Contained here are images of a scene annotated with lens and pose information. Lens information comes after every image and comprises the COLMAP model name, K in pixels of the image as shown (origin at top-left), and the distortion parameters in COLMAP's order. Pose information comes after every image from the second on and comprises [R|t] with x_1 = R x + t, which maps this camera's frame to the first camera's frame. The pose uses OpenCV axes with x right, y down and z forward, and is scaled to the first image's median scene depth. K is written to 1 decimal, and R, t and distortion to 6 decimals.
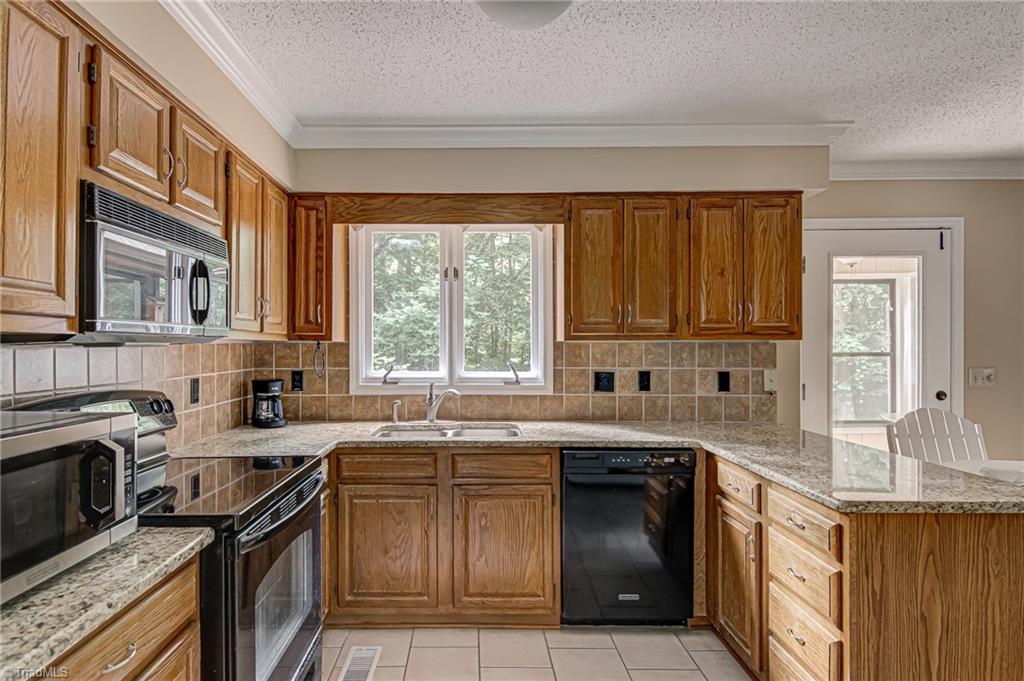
lens RADIAL K [[550.9, 0, 464.0], [0, 550.9, 343.9], [0, 0, 1]] dist [0.014444, -0.013255]
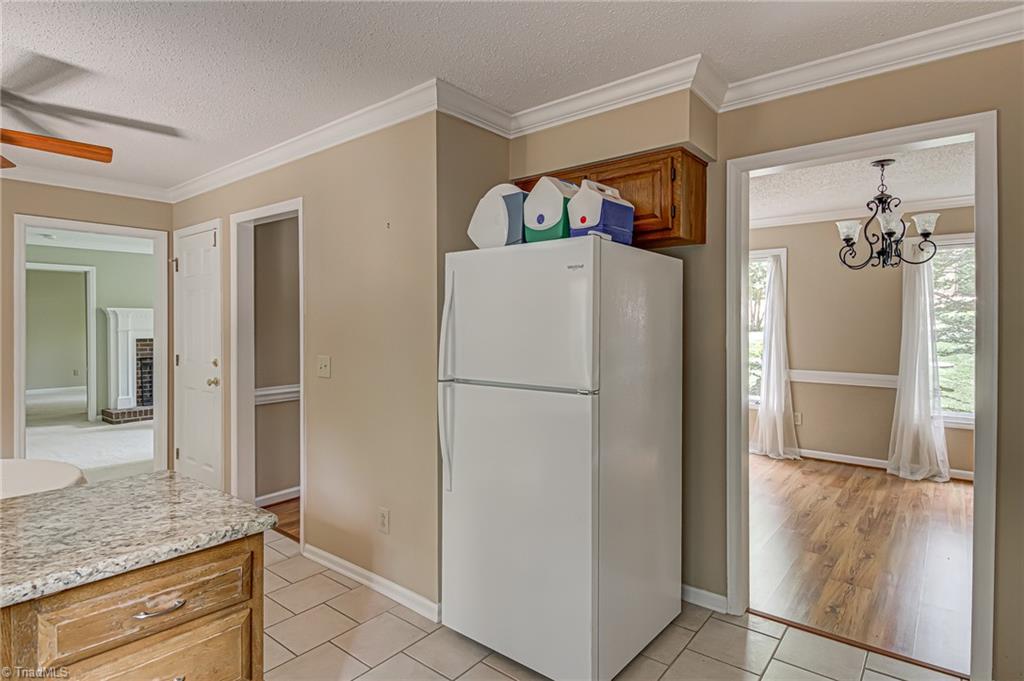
lens RADIAL K [[550.9, 0, 509.9], [0, 550.9, 330.7], [0, 0, 1]] dist [0.014444, -0.013255]
pose [[-0.793289, -0.005476, 0.608820, -0.067610], [-0.001721, 0.999976, 0.006752, -0.004210], [-0.608843, 0.004308, -0.793279, 0.767998]]
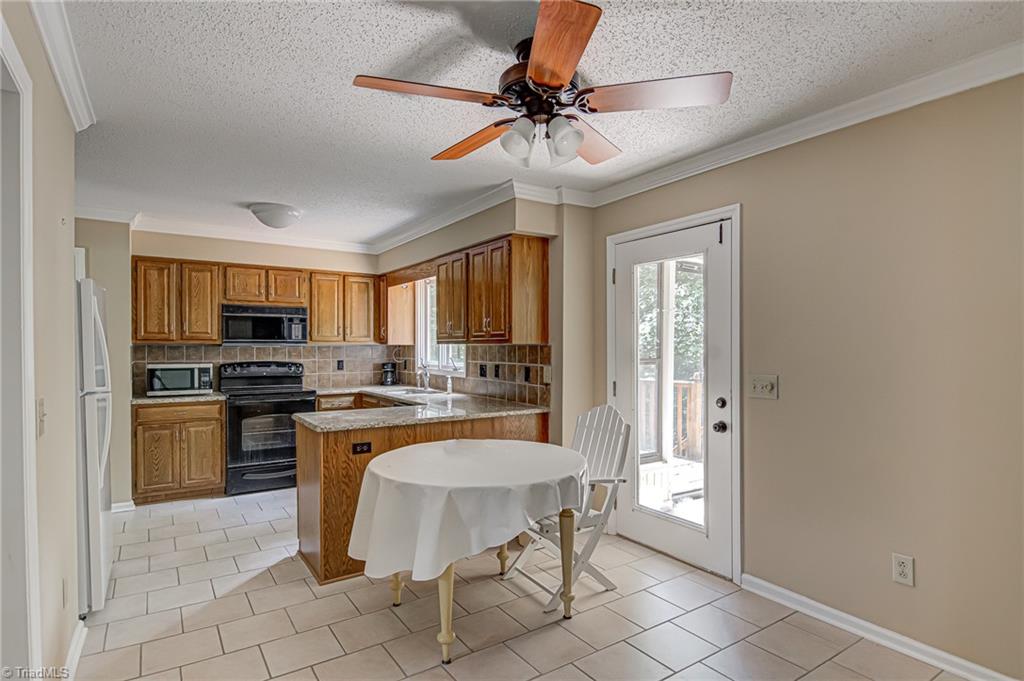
lens RADIAL K [[550.9, 0, 506.4], [0, 550.9, 347.5], [0, 0, 1]] dist [0.014444, -0.013255]
pose [[0.553539, 0.003501, -0.832816, 1.695582], [-0.000312, 0.999992, 0.003996, -0.002043], [0.832823, -0.001952, 0.553535, 0.235947]]
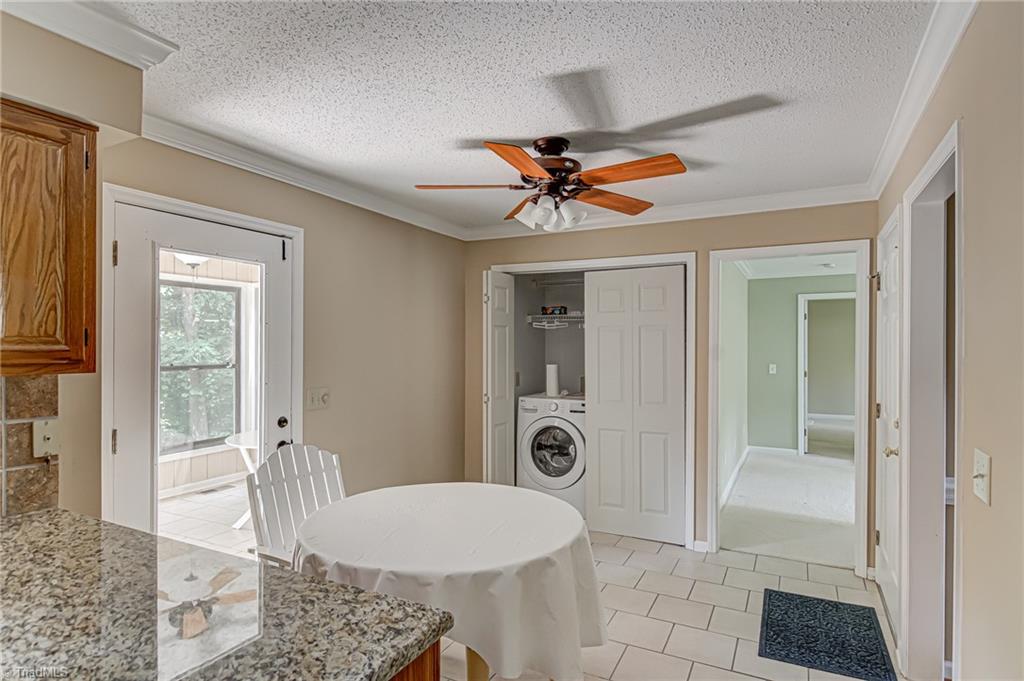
lens RADIAL K [[550.9, 0, 528.8], [0, 550.9, 347.7], [0, 0, 1]] dist [0.014444, -0.013255]
pose [[0.418996, -0.000246, 0.907988, 0.255087], [-0.004218, 0.999989, 0.002217, -0.037195], [-0.907978, -0.004759, 0.418990, 0.308794]]
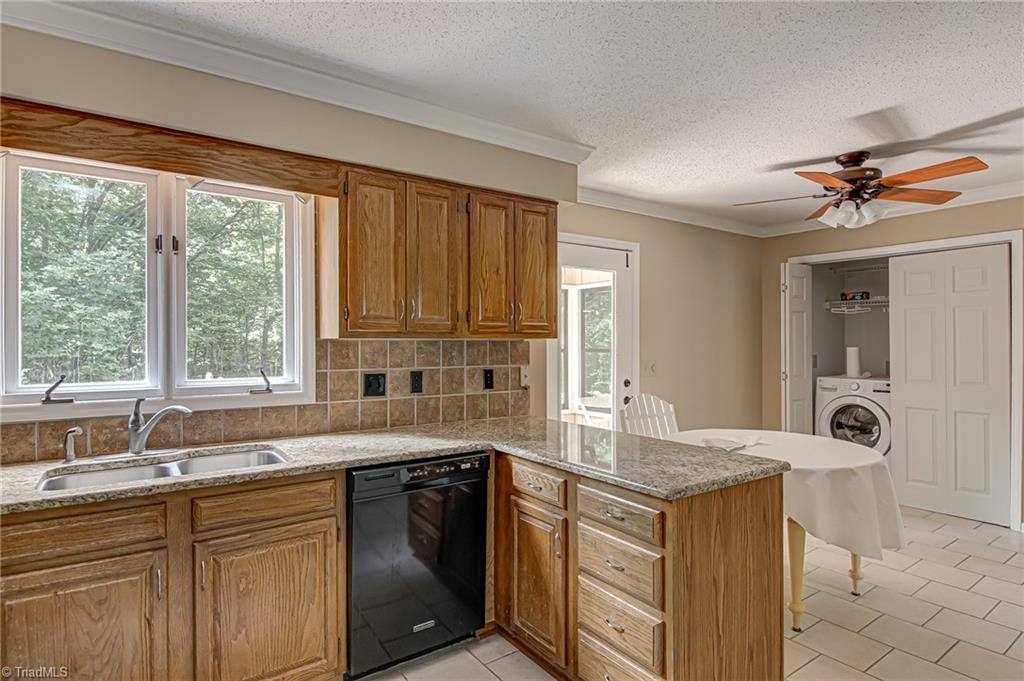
lens RADIAL K [[550.9, 0, 517.1], [0, 550.9, 341.5], [0, 0, 1]] dist [0.014444, -0.013255]
pose [[0.803718, 0.001299, 0.595009, -0.097715], [-0.000839, 0.999999, -0.001050, -0.000099], [-0.595009, 0.000345, 0.803719, 0.168579]]
